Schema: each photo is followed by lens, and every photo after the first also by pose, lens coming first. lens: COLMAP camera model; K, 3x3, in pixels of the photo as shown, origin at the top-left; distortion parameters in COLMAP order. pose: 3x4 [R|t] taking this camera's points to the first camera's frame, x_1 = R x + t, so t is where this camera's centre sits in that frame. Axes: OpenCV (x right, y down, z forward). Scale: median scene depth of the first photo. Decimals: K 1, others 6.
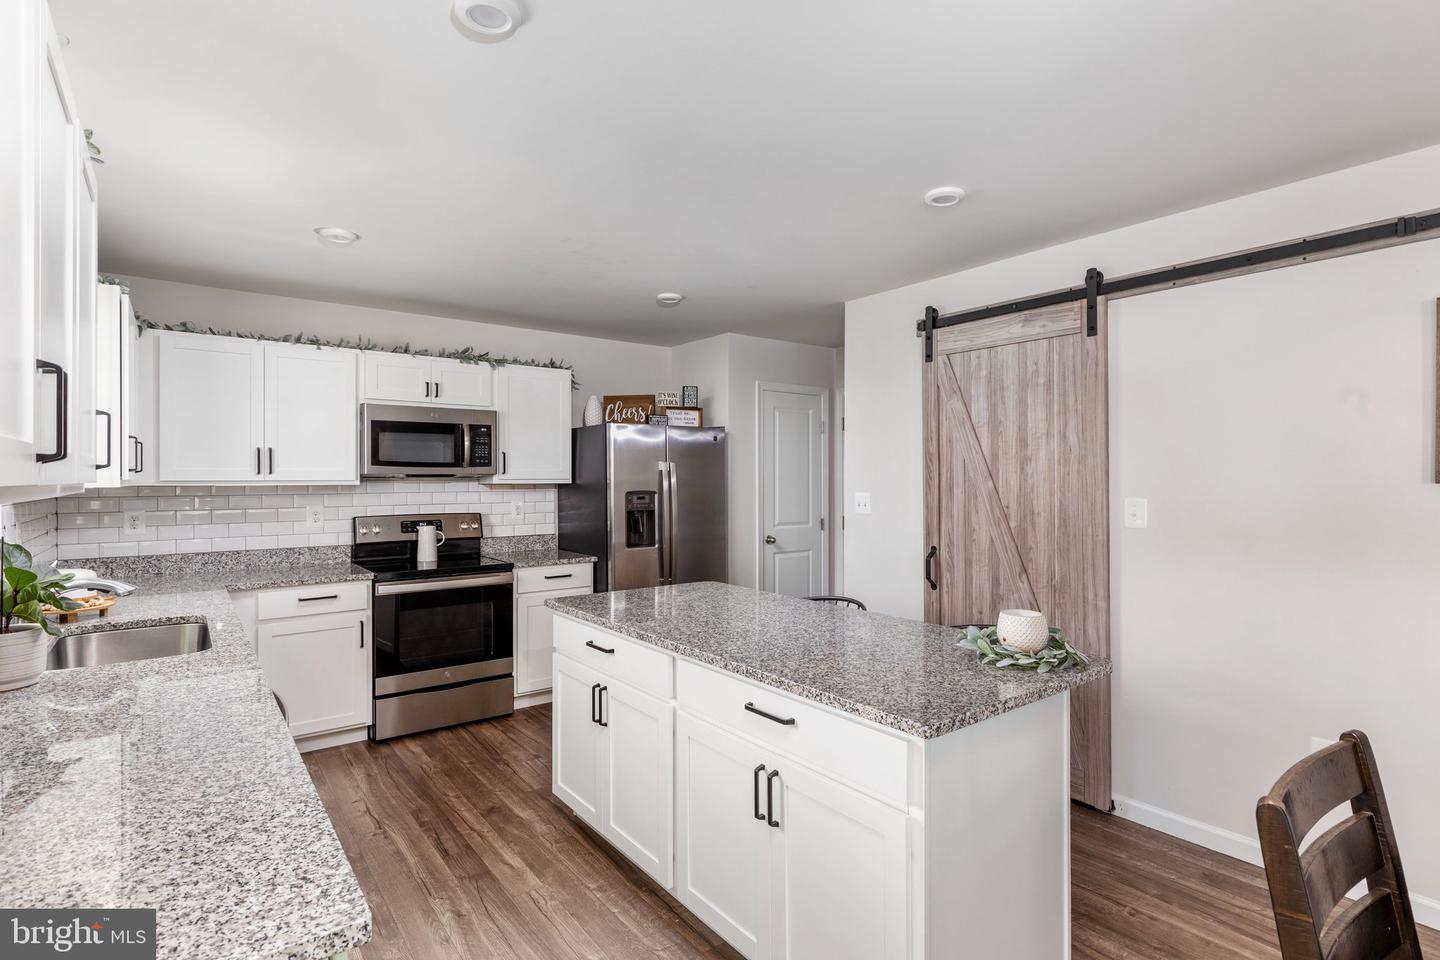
lens RADIAL K [[691.3, 0, 716.4], [0, 691.3, 474.2], [0, 0, 1]] dist [-0.010157, 0.000519]
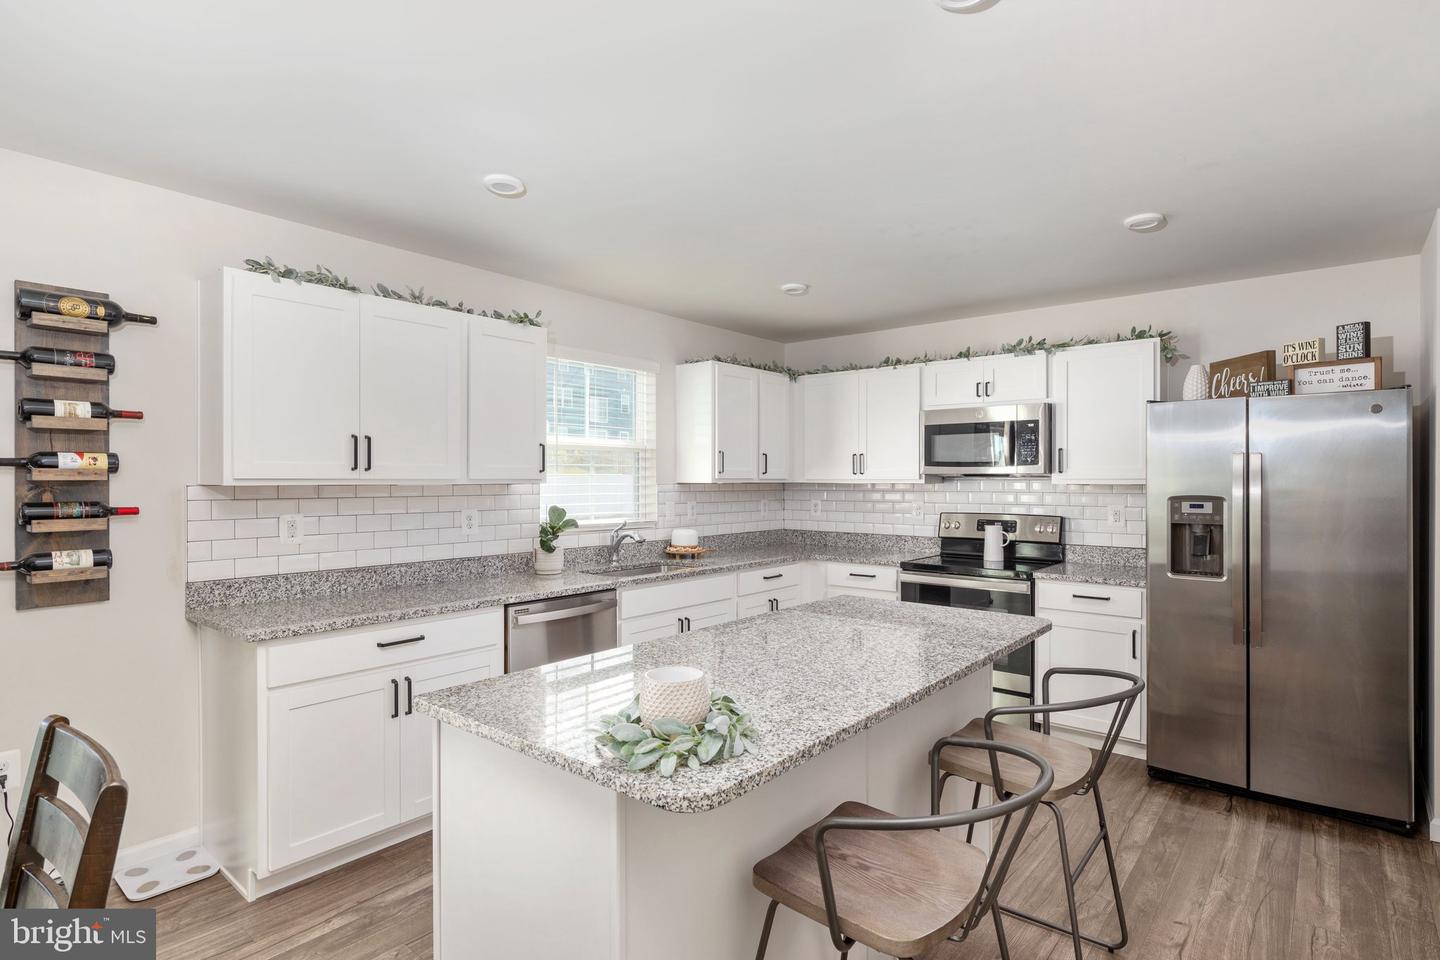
lens RADIAL K [[732.3, 0, 749.9], [0, 732.3, 473.9], [0, 0, 1]] dist [-0.000445, 0.002435]
pose [[0.251405, -0.004004, -0.967874, 0.511556], [0.005722, 0.999980, -0.002650, 0.001363], [0.967865, -0.004872, 0.251423, 0.390543]]
